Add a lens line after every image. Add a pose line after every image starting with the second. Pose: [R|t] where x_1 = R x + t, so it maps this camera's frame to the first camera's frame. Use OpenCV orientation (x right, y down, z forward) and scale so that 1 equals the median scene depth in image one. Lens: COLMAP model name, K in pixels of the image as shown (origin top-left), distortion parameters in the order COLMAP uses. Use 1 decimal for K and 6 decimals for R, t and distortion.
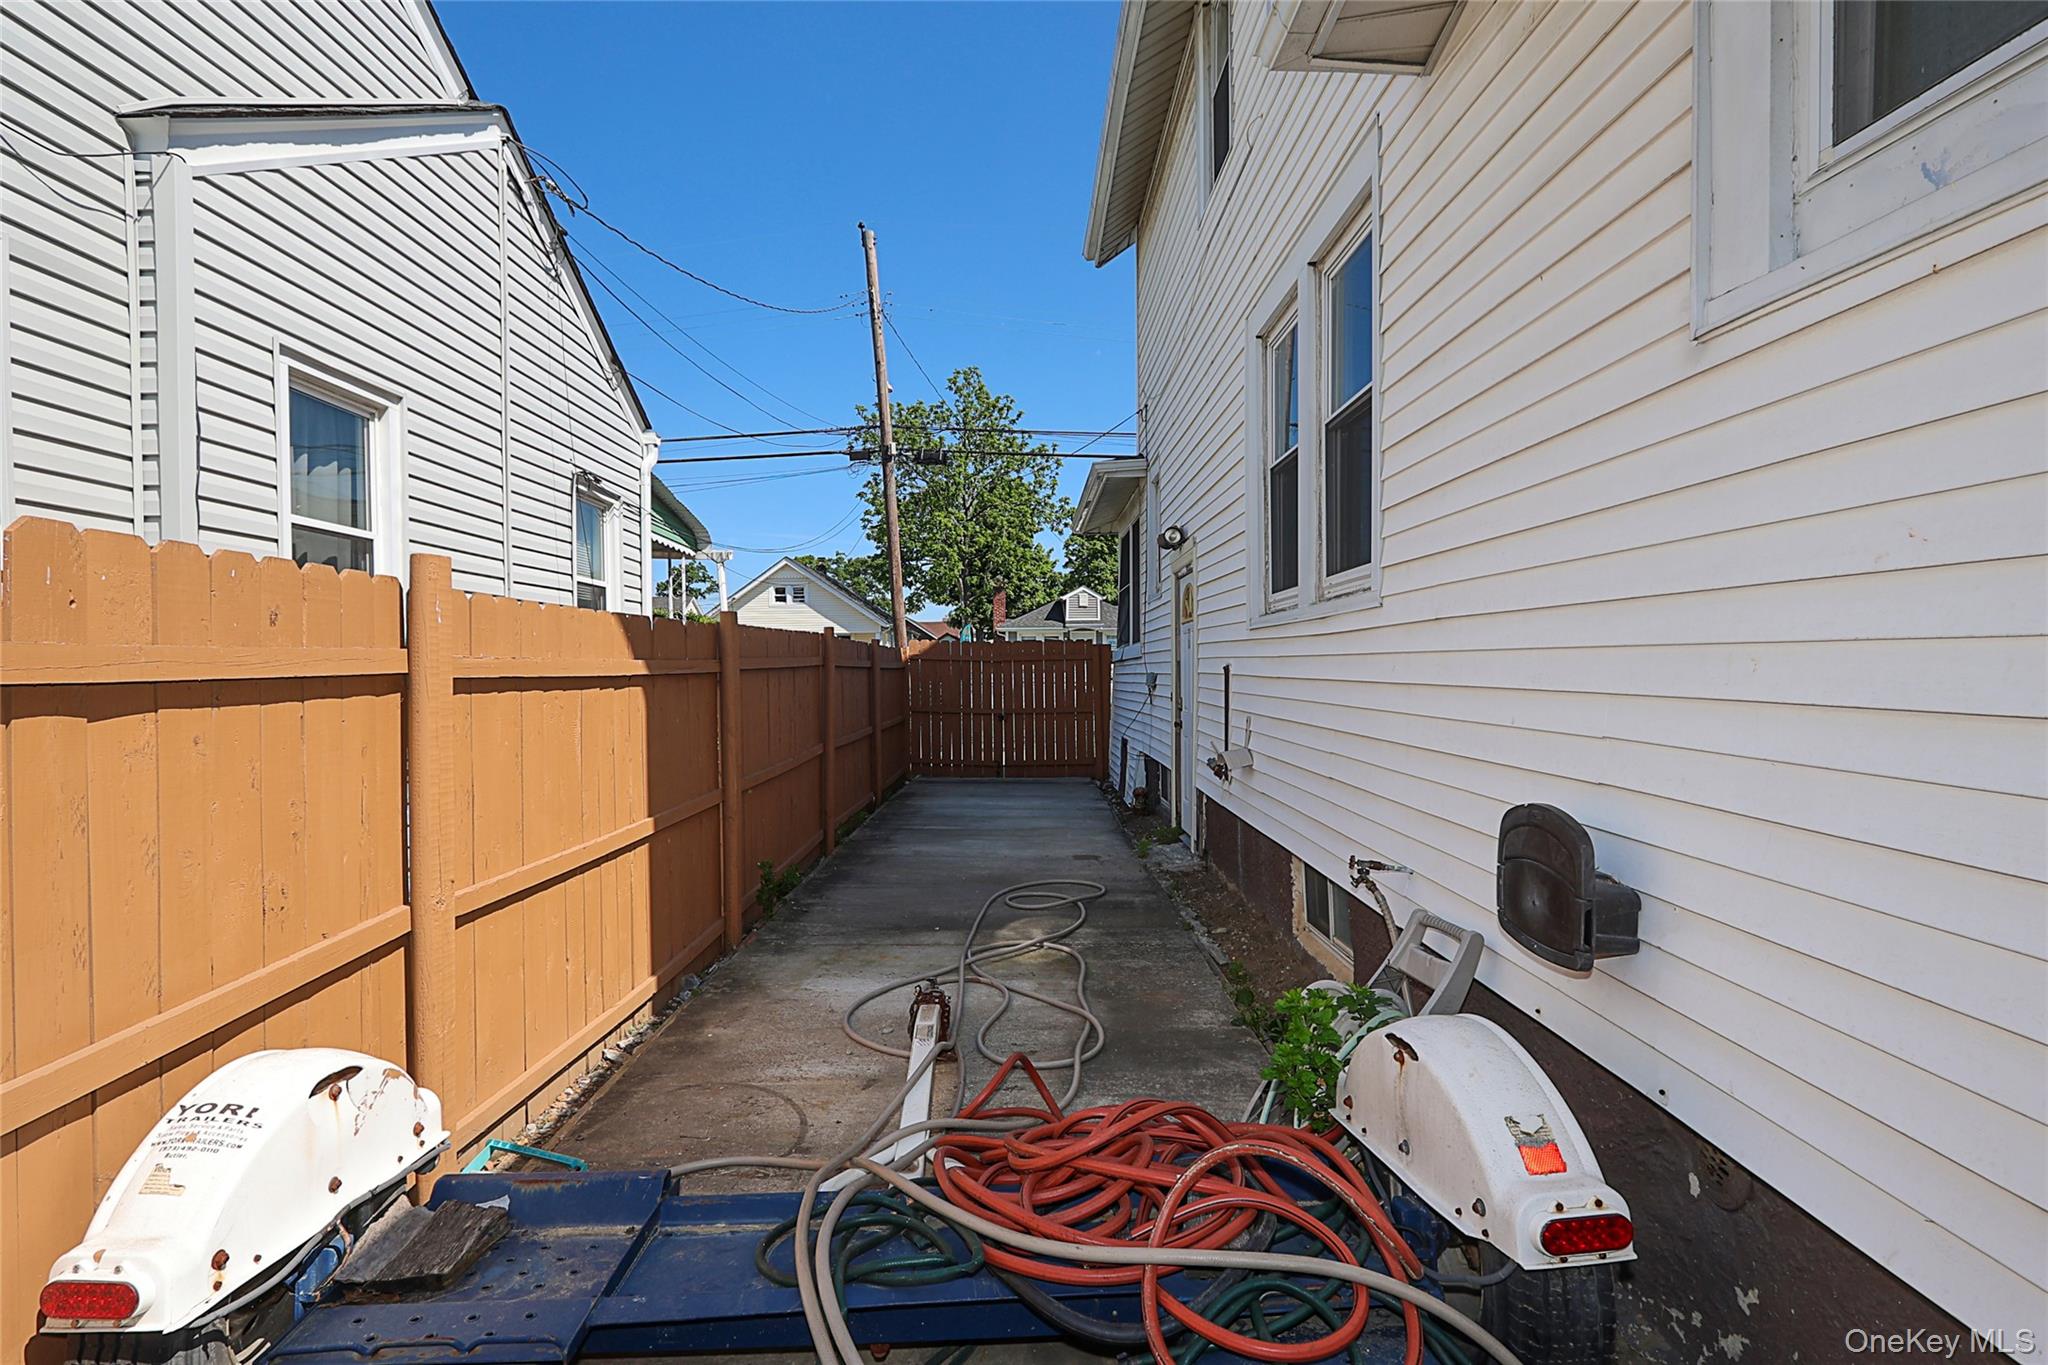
lens RADIAL K [[949.4, 0, 1024.0], [0, 949.4, 682.5], [0, 0, 1]] dist [-0.003838, -0.000221]
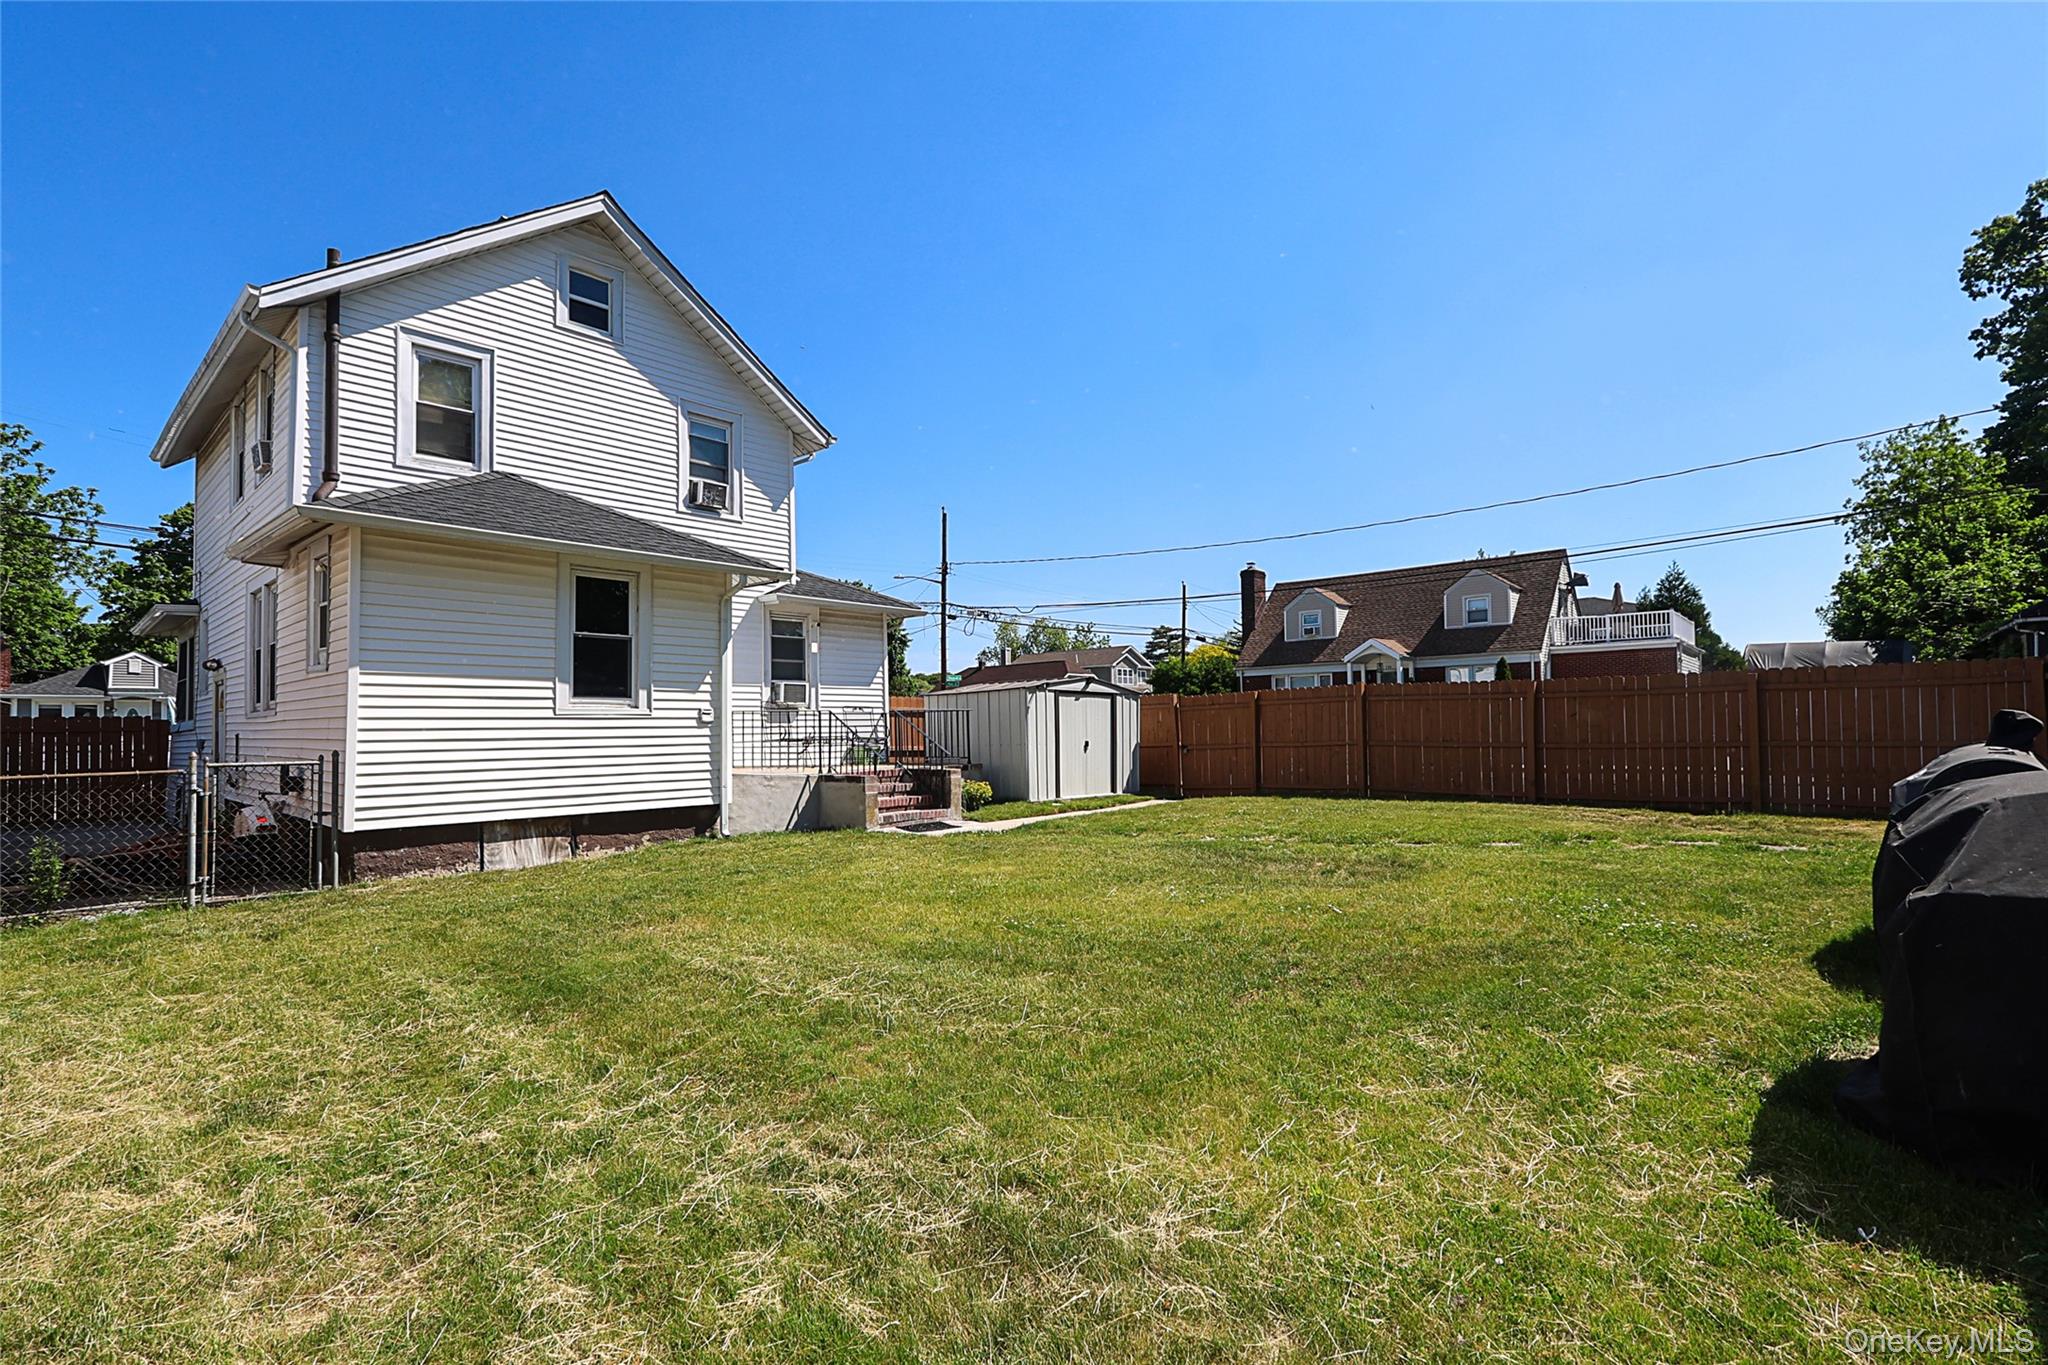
lens RADIAL K [[949.4, 0, 1024.0], [0, 949.4, 682.5], [0, 0, 1]] dist [-0.003838, -0.000221]
pose [[0.681318, 0.019359, 0.731731, -0.021923], [0.029932, 0.998077, -0.054275, 0.005413], [-0.731375, 0.058880, 0.679429, -0.269635]]
